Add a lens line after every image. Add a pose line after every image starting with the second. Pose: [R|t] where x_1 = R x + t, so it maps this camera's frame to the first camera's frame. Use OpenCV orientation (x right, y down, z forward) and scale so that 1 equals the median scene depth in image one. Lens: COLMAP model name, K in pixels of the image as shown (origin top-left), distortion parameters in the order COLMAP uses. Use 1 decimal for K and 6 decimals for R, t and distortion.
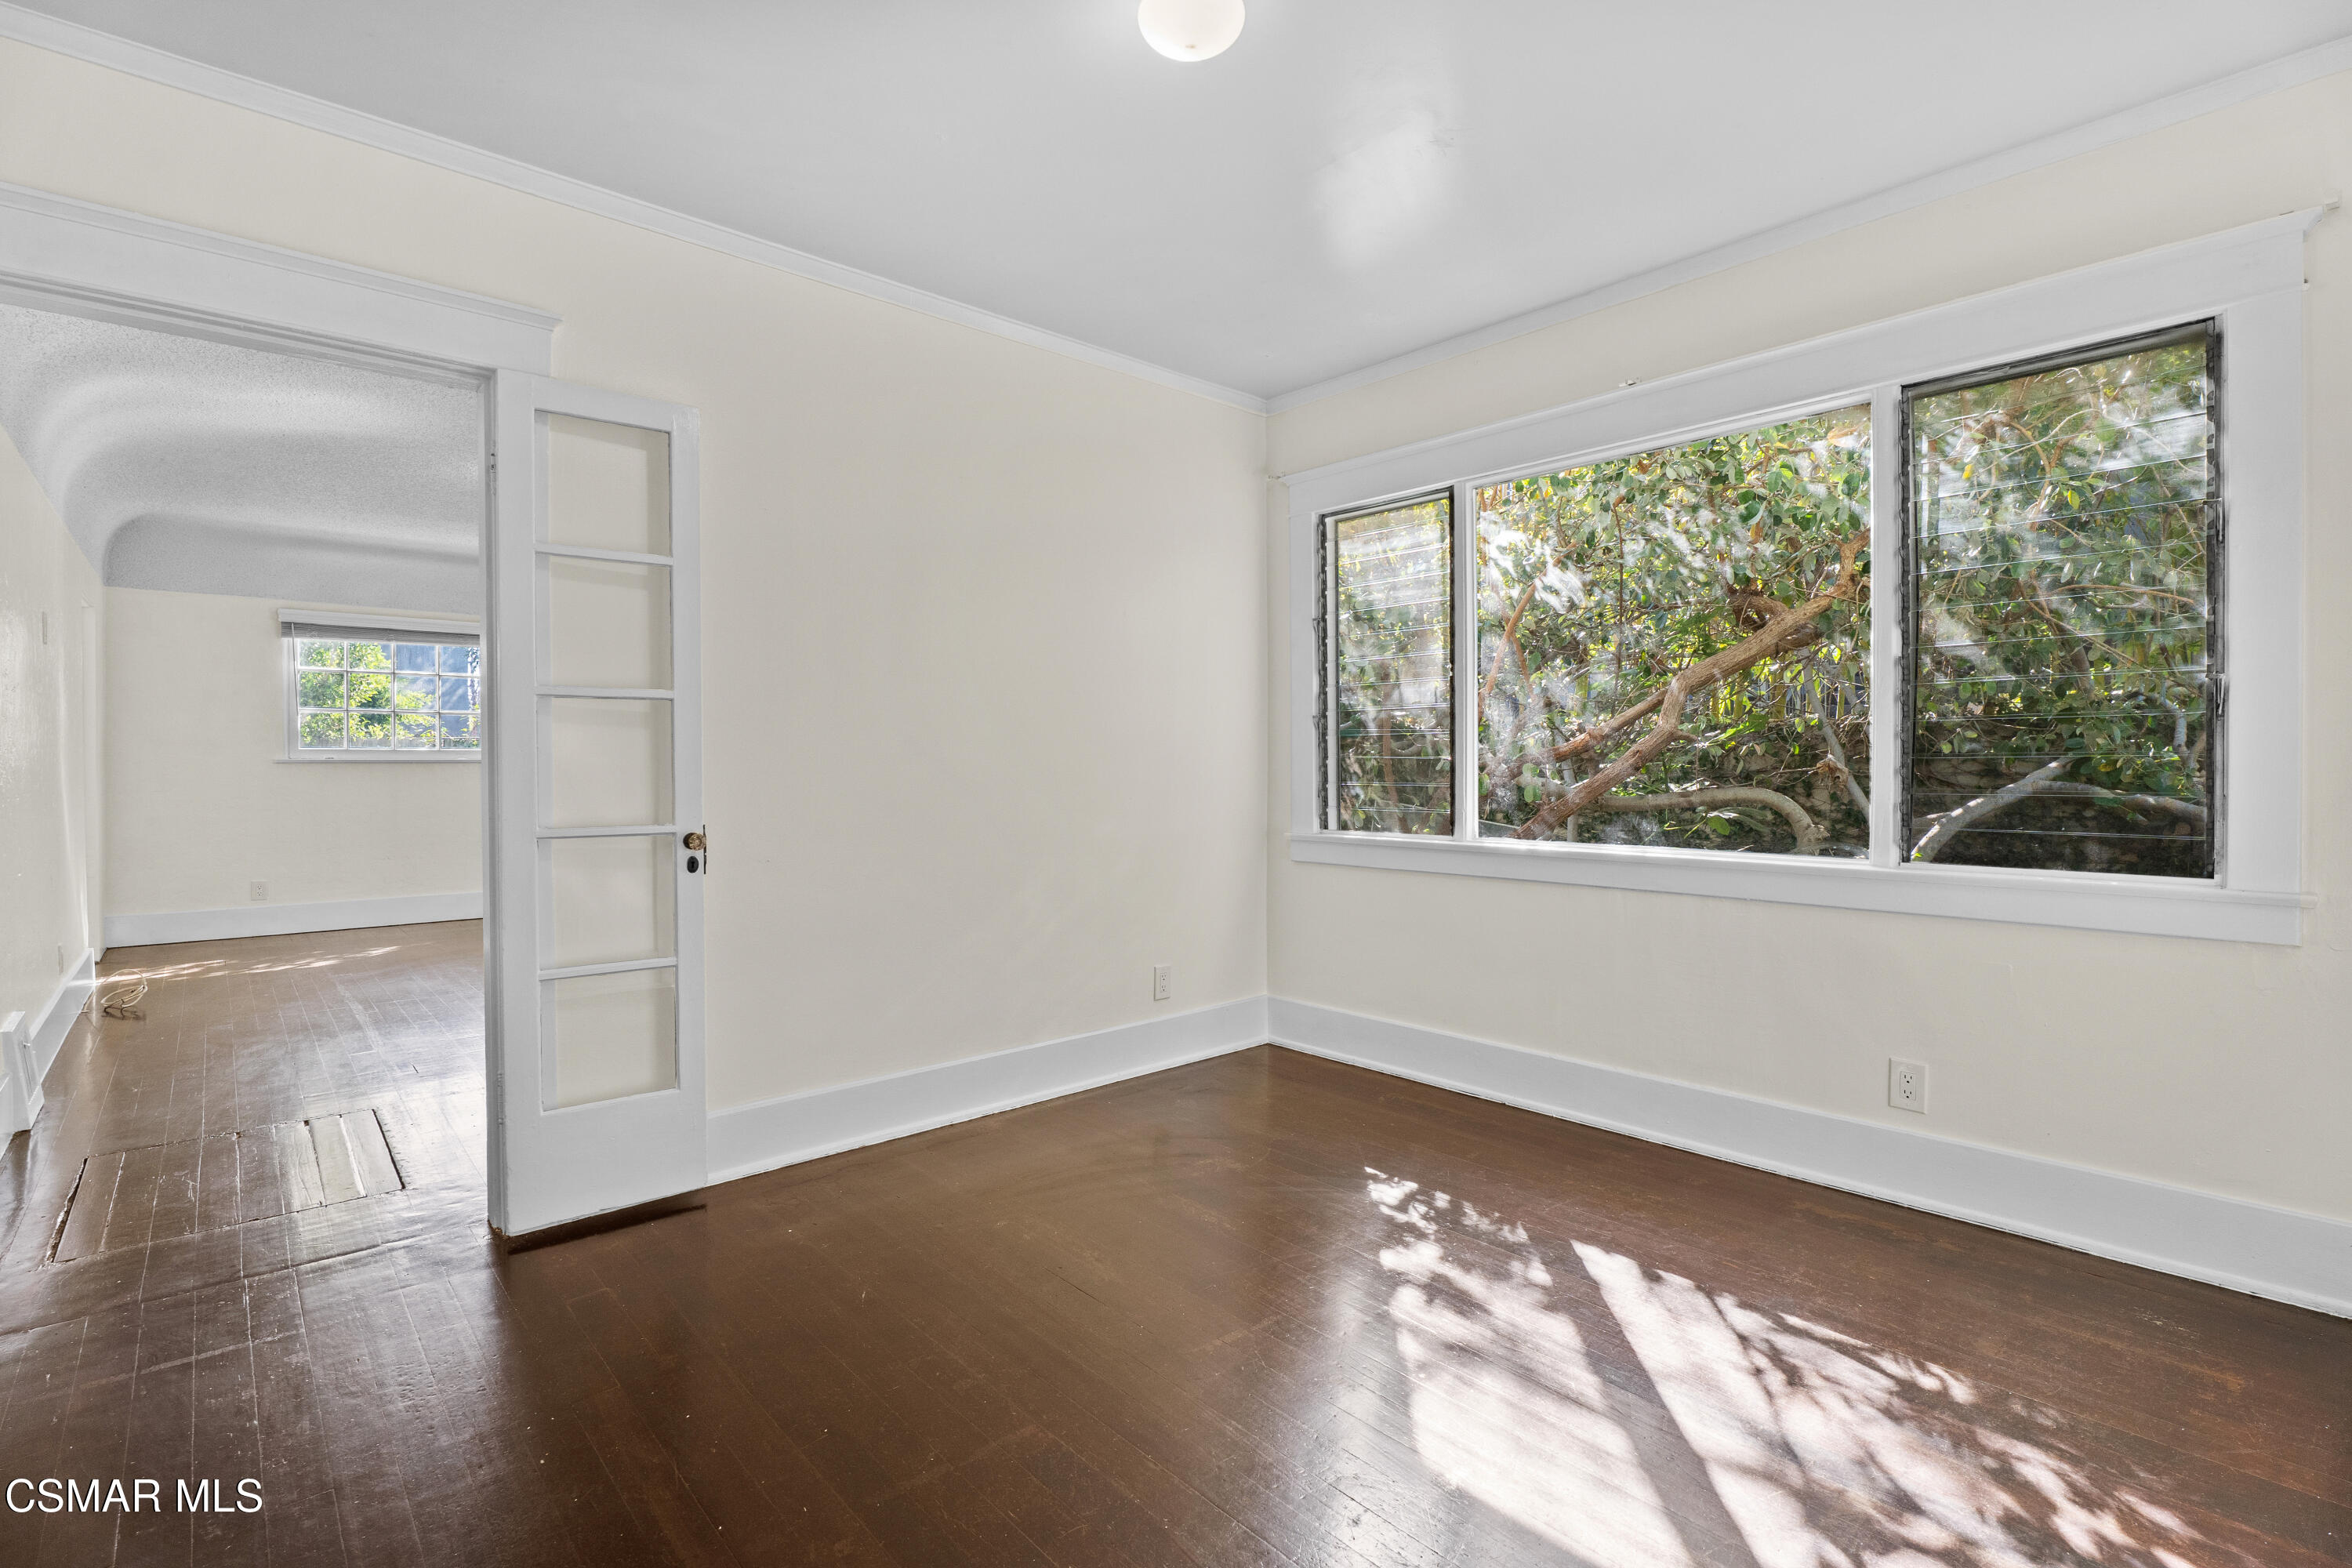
lens RADIAL K [[1064.1, 0, 1160.3], [0, 1064.1, 769.2], [0, 0, 1]] dist [-0.001126, -0.000116]
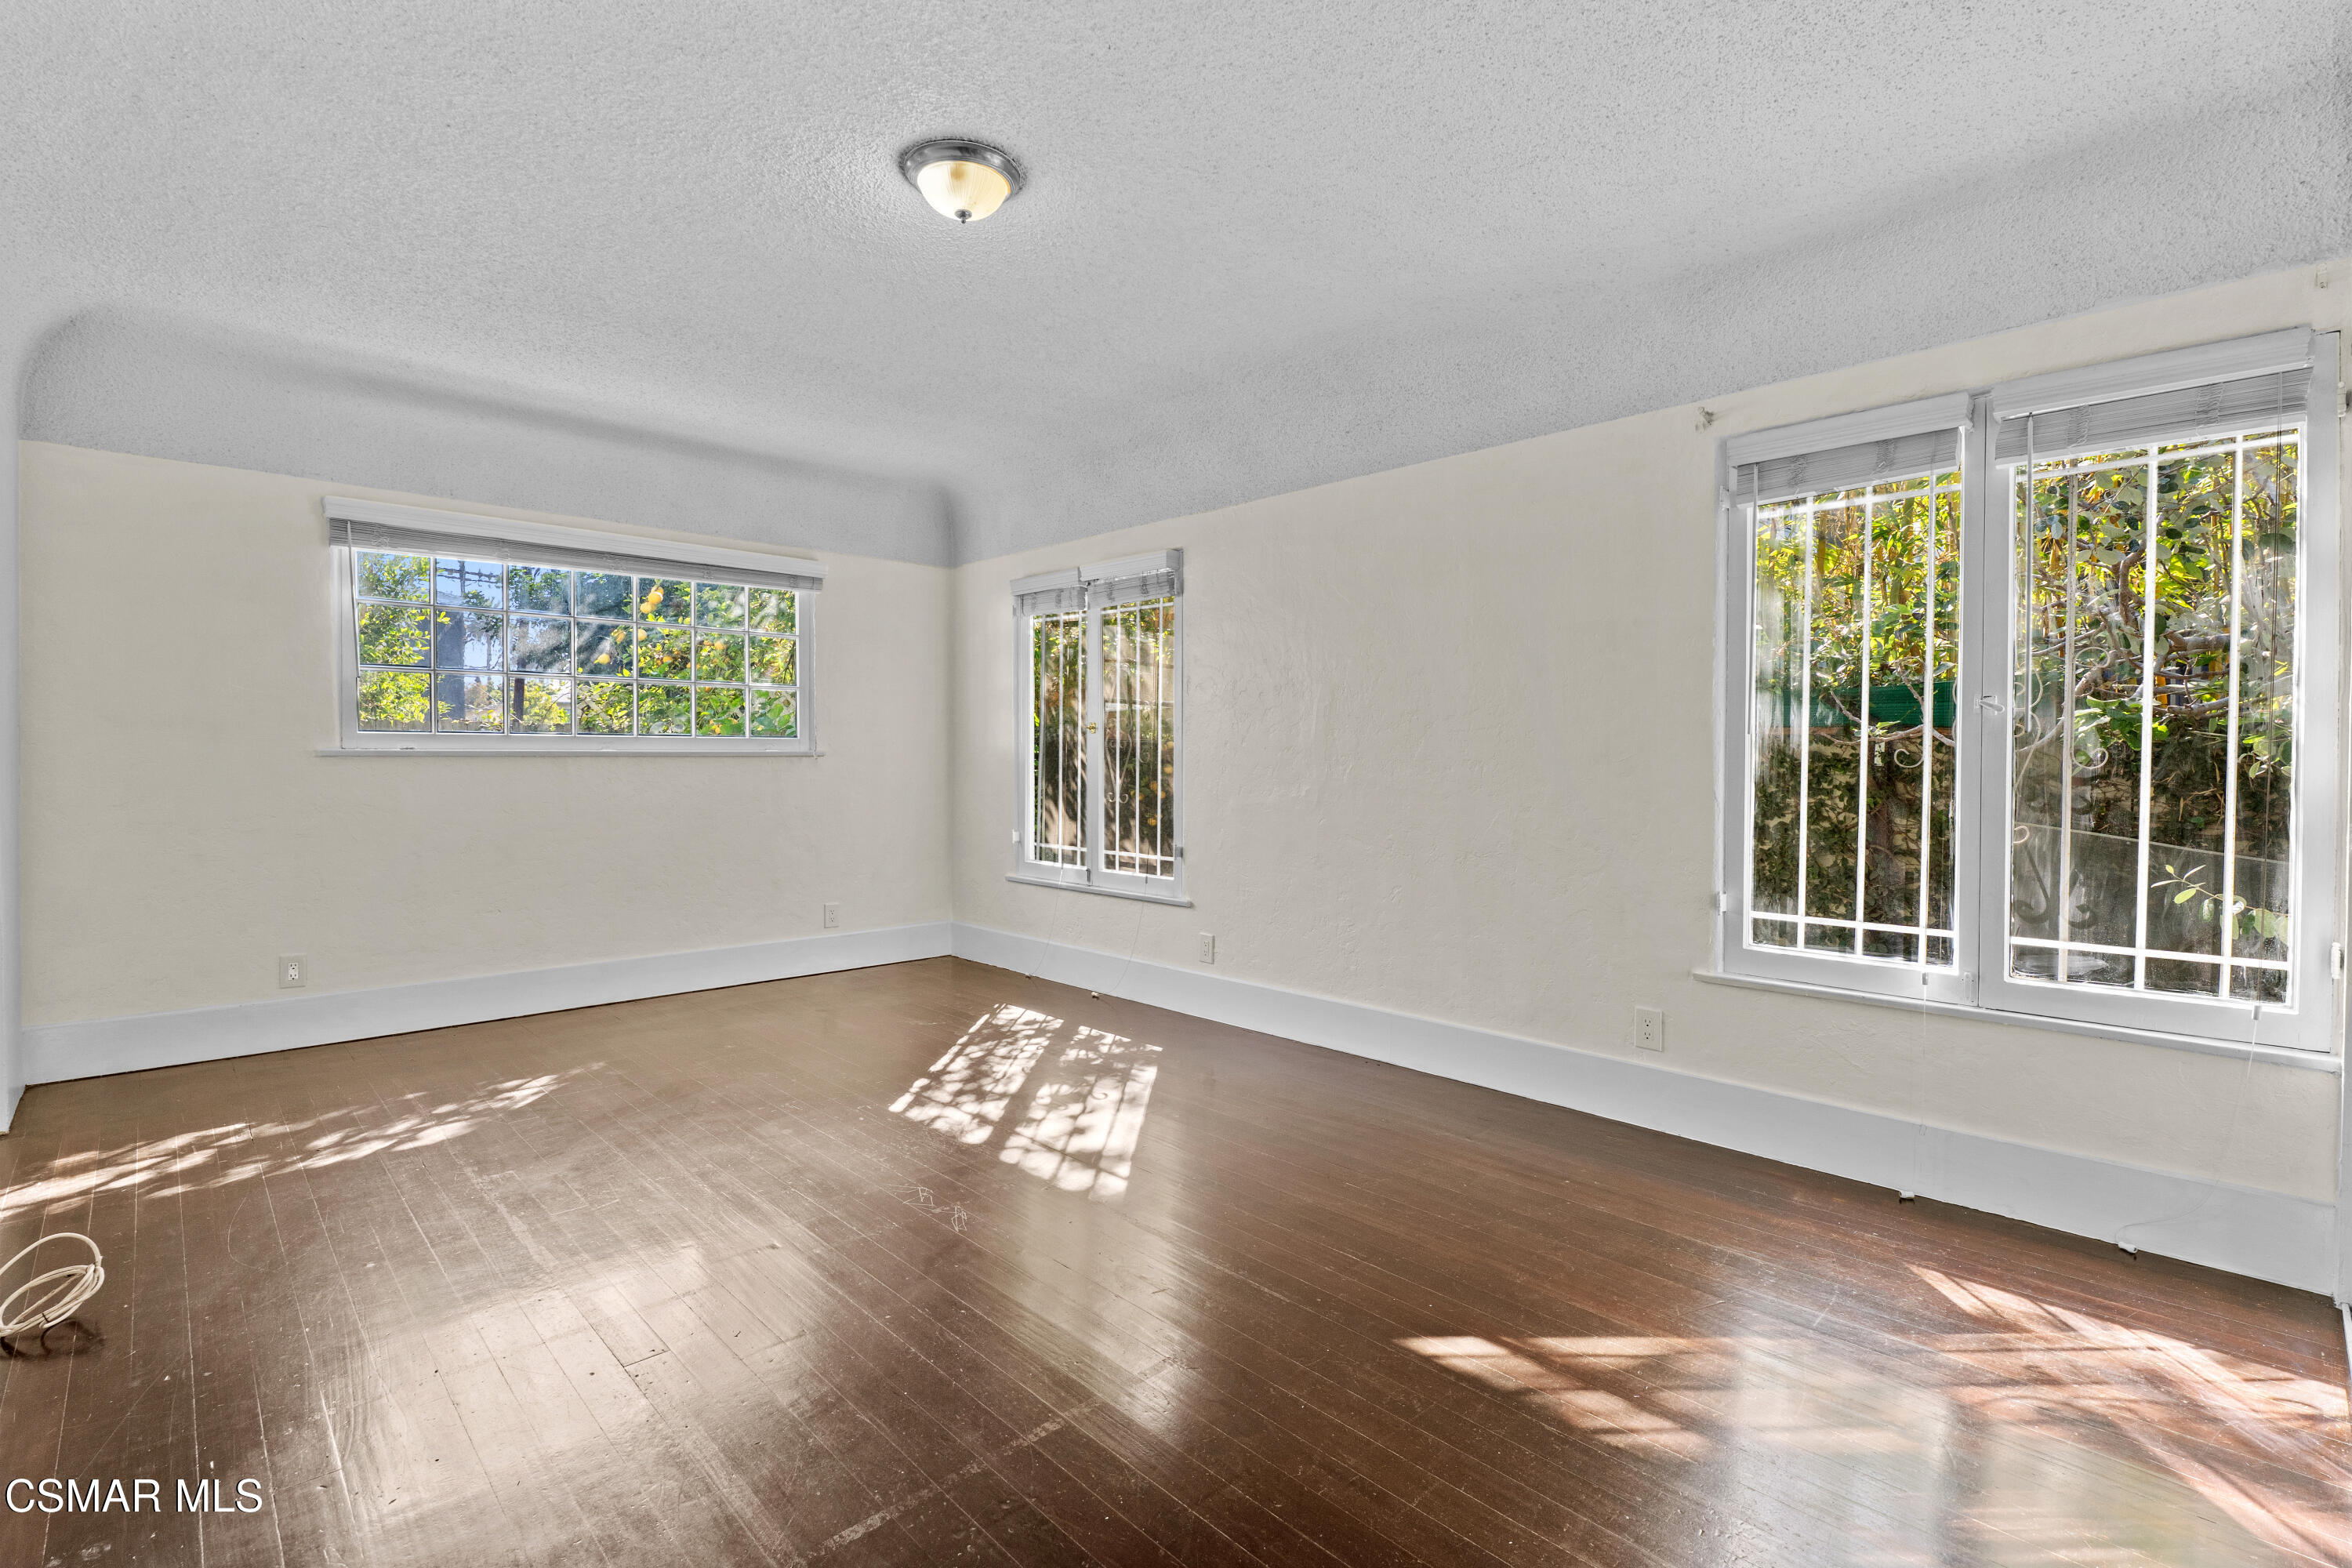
lens RADIAL K [[1064.1, 0, 1192.1], [0, 1064.1, 787.3], [0, 0, 1]] dist [-0.001126, -0.000116]
pose [[0.999689, -0.001542, 0.024890, -0.367266], [0.000965, 0.999731, 0.023162, -0.001583], [-0.024919, -0.023130, 0.999422, 0.399773]]
